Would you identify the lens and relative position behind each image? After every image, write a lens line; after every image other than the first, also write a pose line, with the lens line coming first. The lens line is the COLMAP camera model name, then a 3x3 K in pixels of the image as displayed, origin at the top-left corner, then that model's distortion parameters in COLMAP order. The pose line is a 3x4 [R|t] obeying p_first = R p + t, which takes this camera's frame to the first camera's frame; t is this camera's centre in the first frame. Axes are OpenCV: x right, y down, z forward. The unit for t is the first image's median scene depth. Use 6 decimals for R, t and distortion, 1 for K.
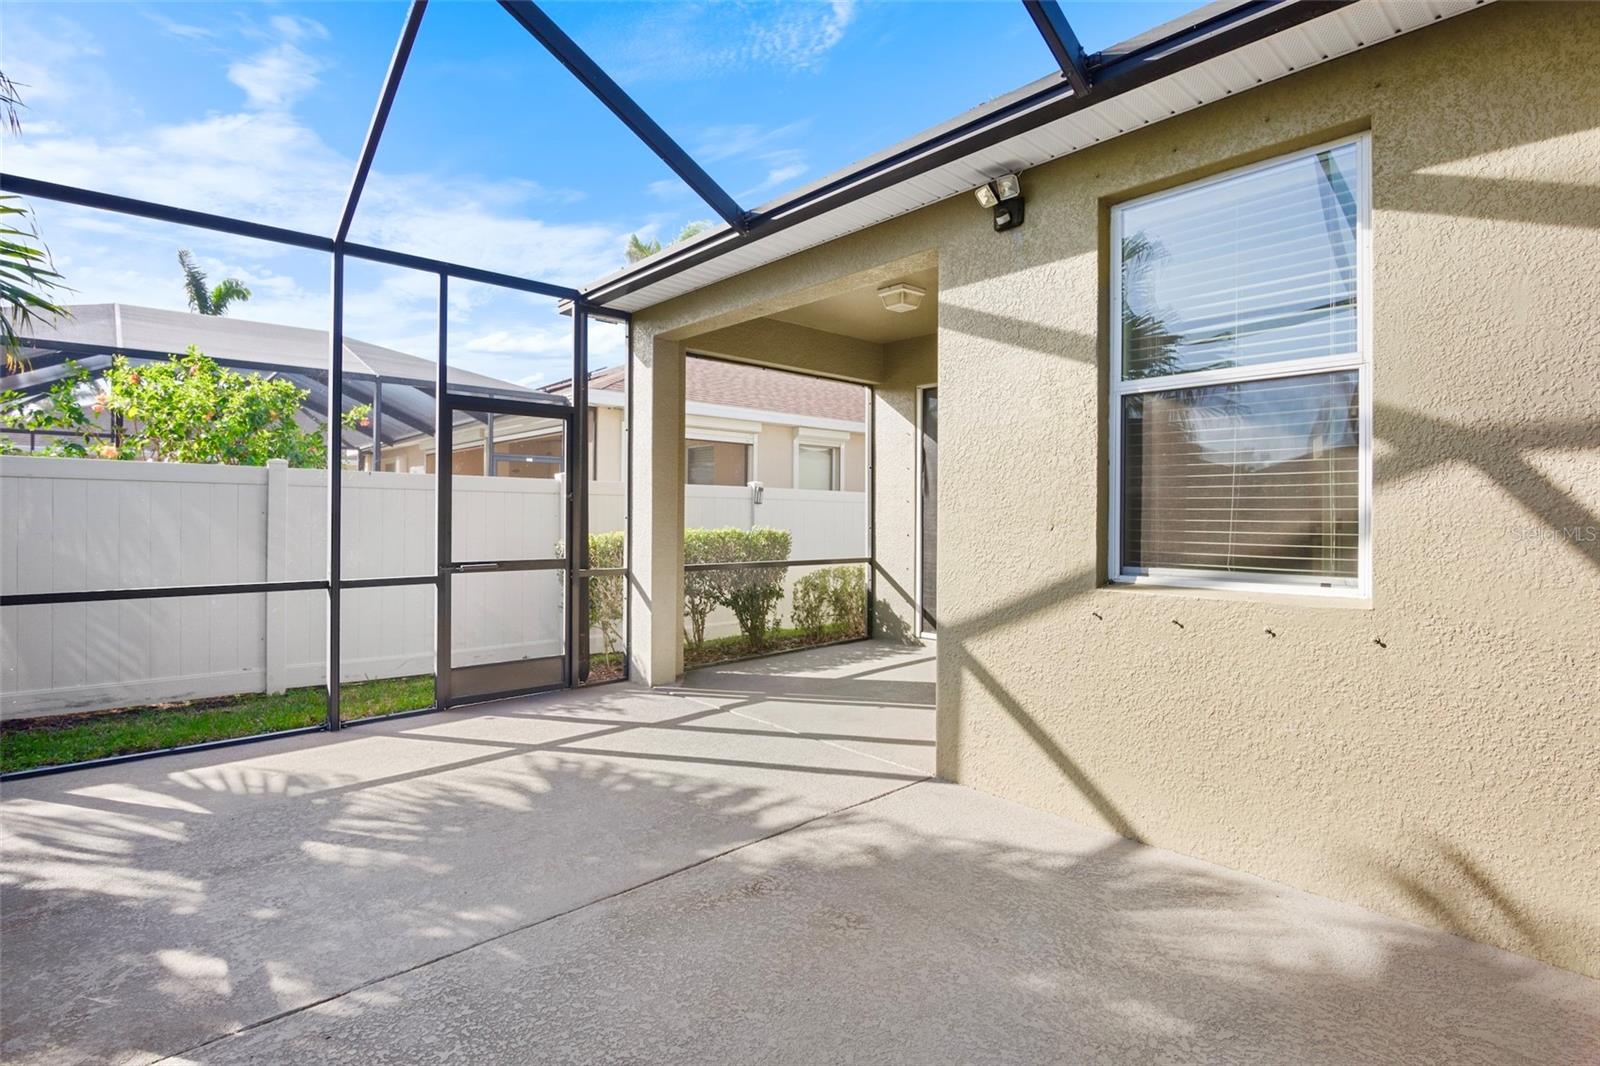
lens RADIAL K [[786.2, 0, 793.3], [0, 786.2, 517.4], [0, 0, 1]] dist [-0.022079, 0.000184]
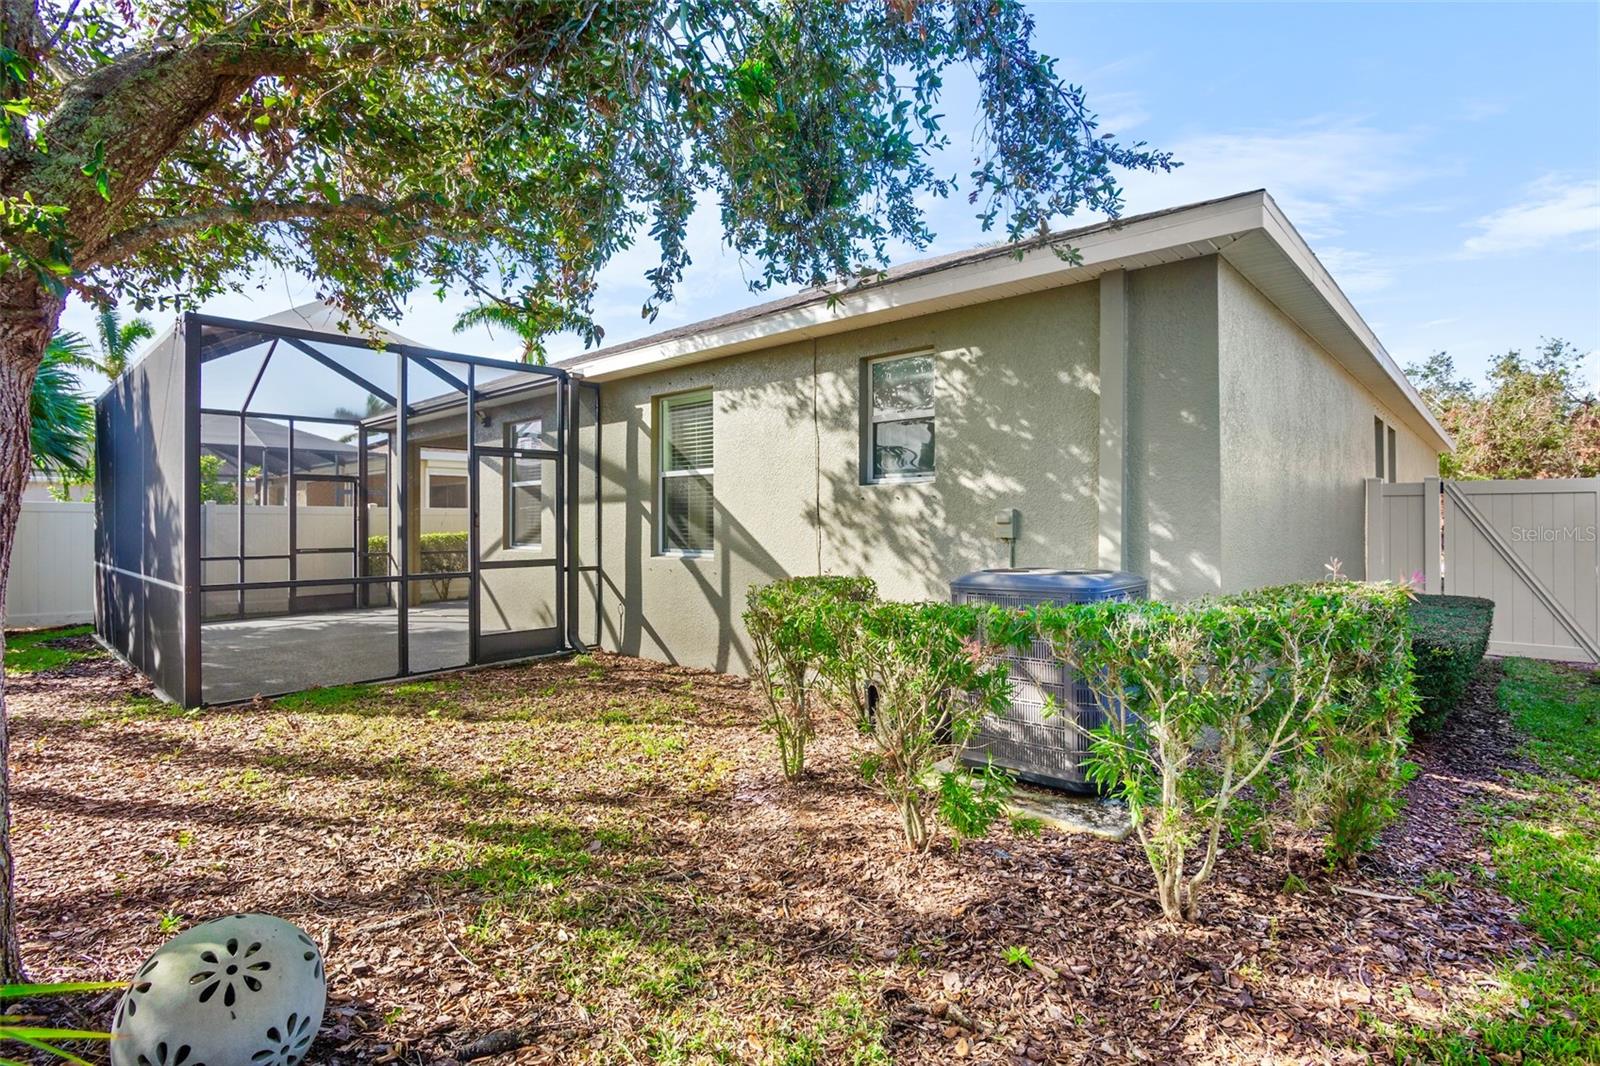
lens RADIAL K [[781.9, 0, 799.9], [0, 781.9, 518.4], [0, 0, 1]] dist [-0.020606, -0.000136]
pose [[0.994884, -0.013116, 0.100168, 0.857974], [0.014357, 0.999829, -0.011685, 0.023336], [-0.099998, 0.013063, 0.994902, -1.498211]]
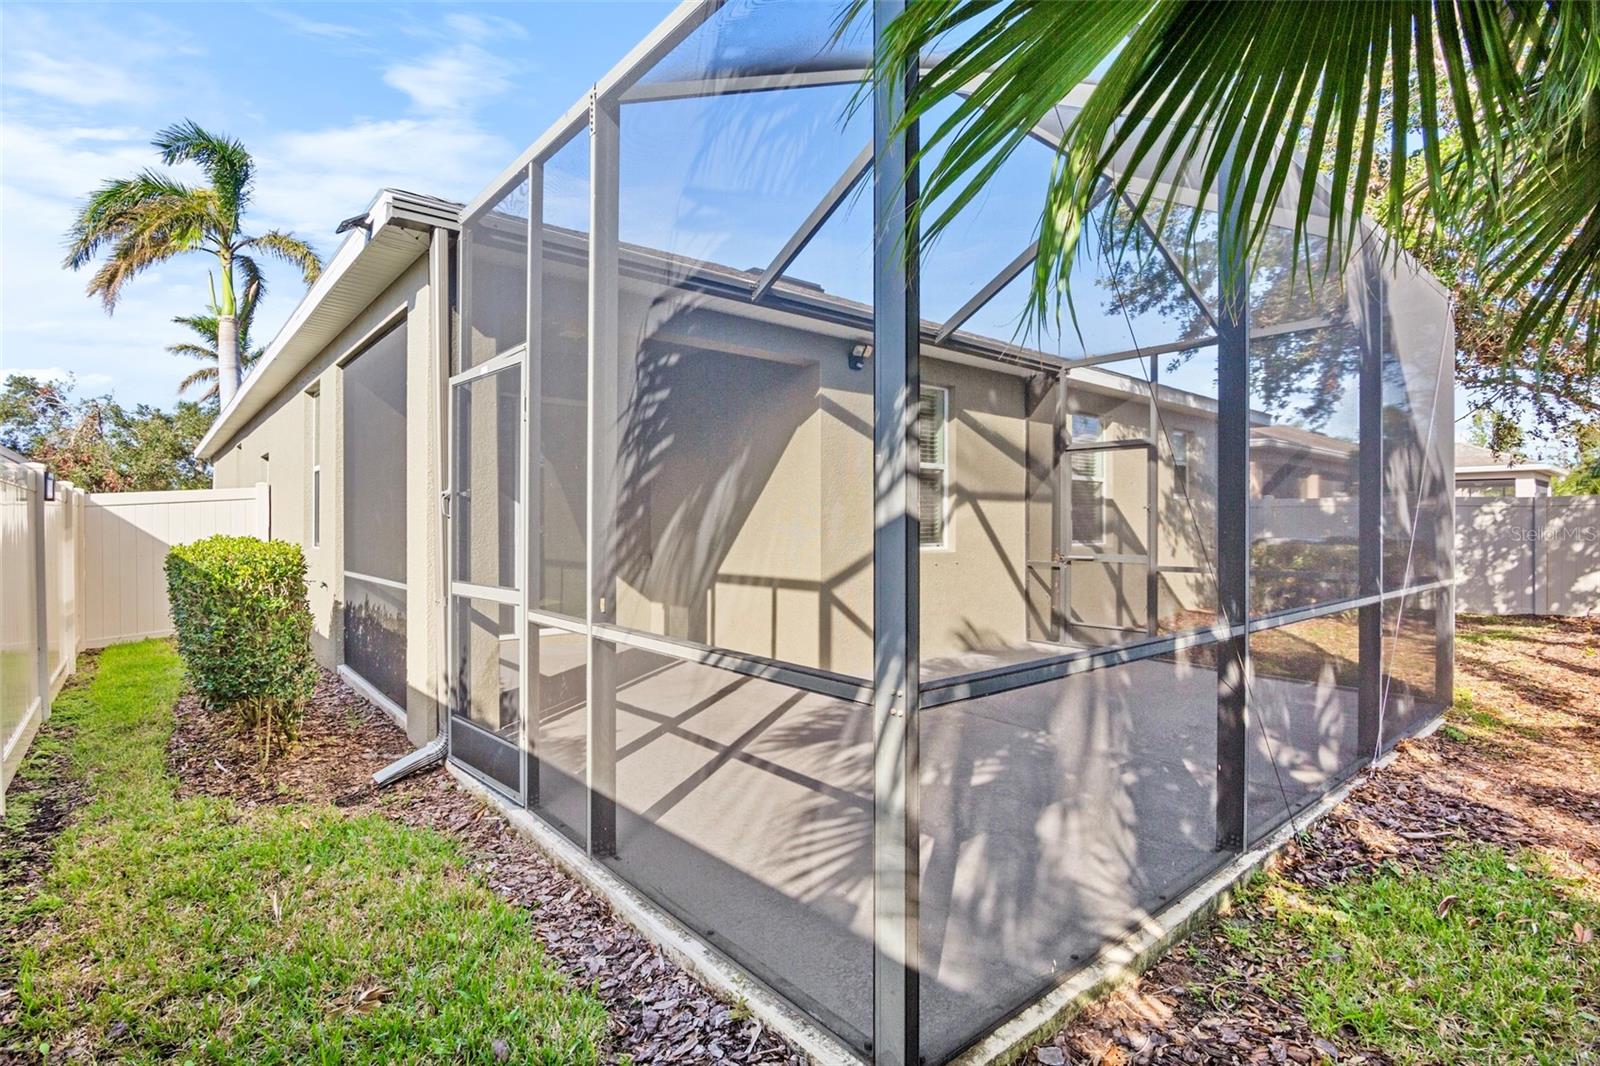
lens RADIAL K [[786.2, 0, 793.3], [0, 786.2, 517.4], [0, 0, 1]] dist [-0.022079, 0.000184]
pose [[0.020955, -0.005593, 0.999765, -1.338939], [0.002412, 0.999982, 0.005544, -0.014931], [-0.999778, 0.002296, 0.020968, 0.894015]]
